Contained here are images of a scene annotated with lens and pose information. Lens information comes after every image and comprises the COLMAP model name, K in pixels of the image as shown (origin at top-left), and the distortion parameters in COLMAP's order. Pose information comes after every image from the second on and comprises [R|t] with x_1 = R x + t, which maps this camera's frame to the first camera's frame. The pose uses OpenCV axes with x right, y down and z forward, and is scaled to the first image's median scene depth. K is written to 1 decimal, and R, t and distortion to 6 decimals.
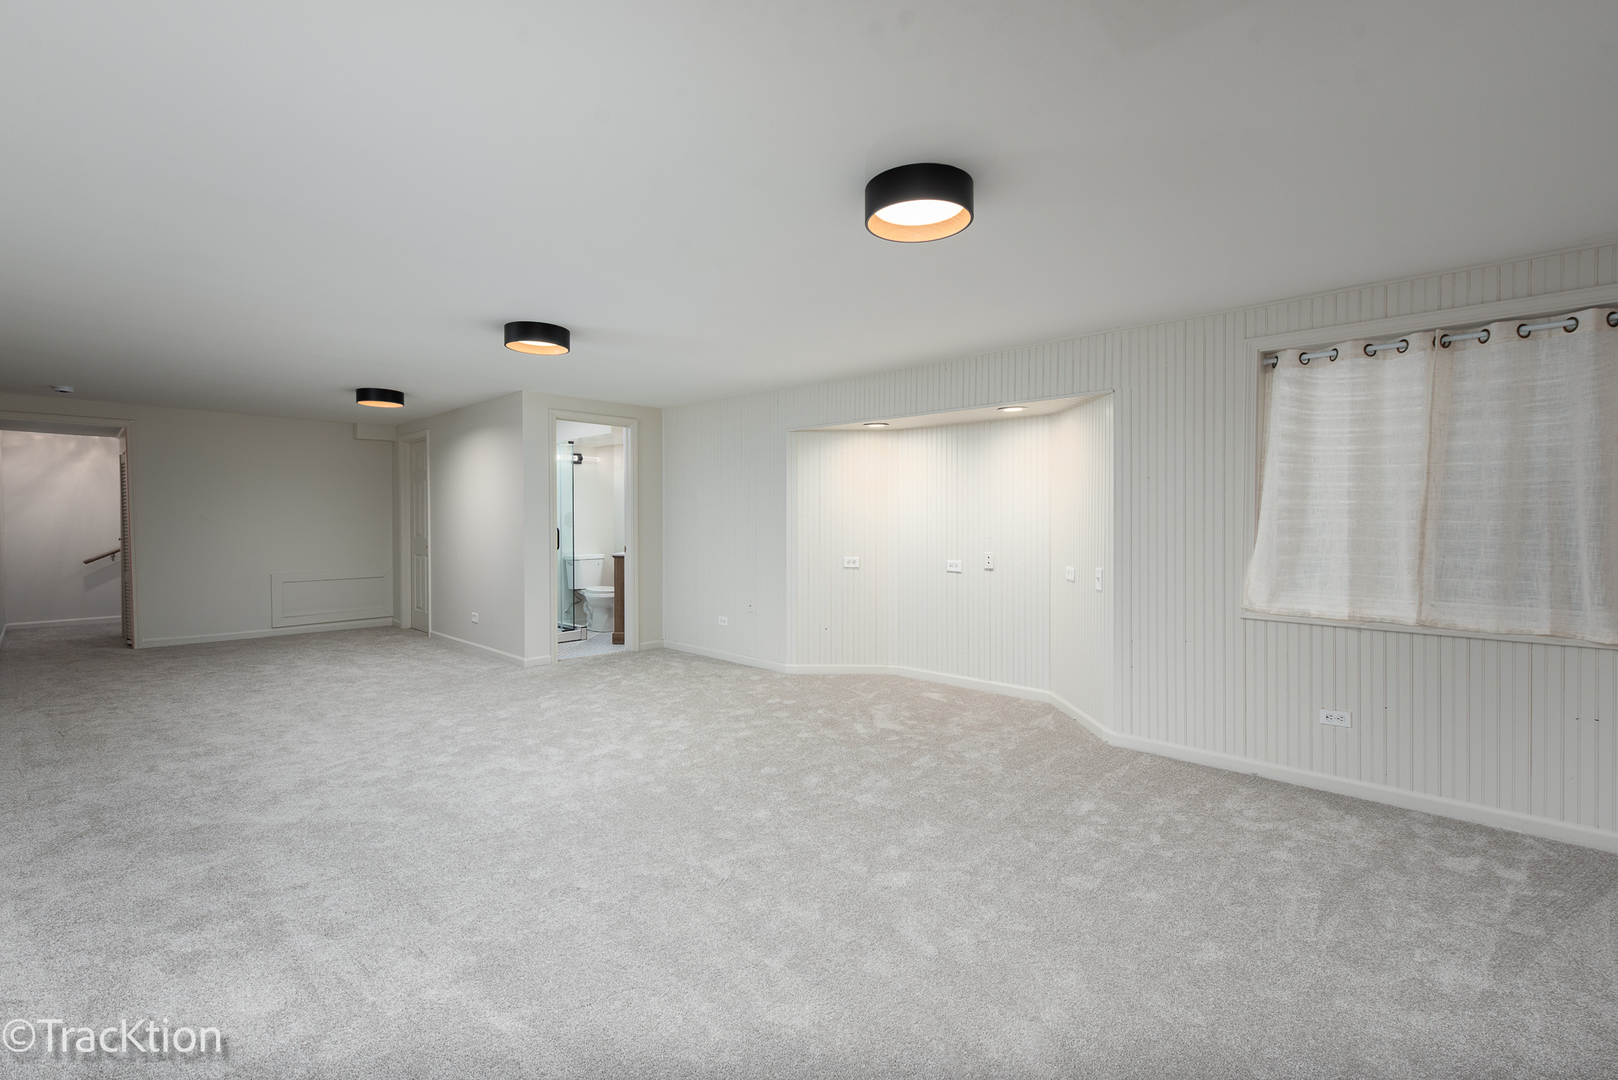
lens RADIAL K [[745.5, 0, 801.6], [0, 745.5, 481.0], [0, 0, 1]] dist [-0.000613, -0.000191]
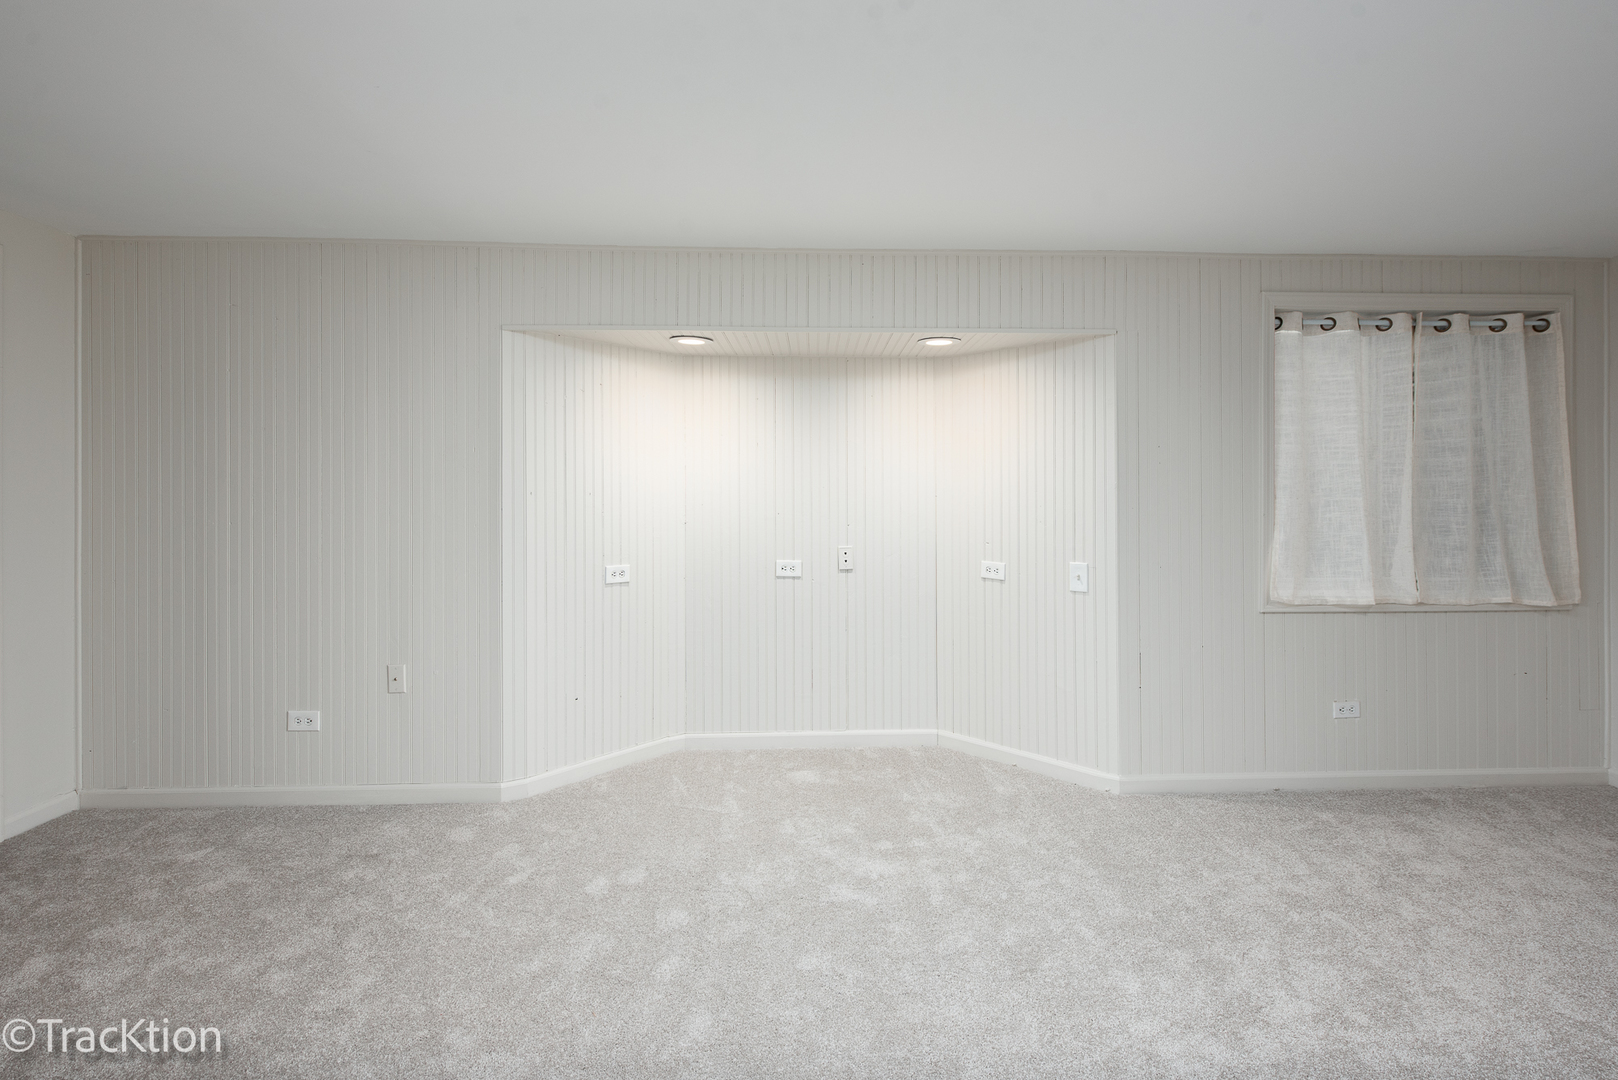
lens RADIAL K [[745.5, 0, 801.6], [0, 745.5, 481.0], [0, 0, 1]] dist [-0.000613, -0.000191]
pose [[0.676532, 0.012139, 0.736313, -0.431921], [-0.037024, 0.999160, 0.017545, 0.037956], [-0.735482, -0.039131, 0.676413, 0.856474]]
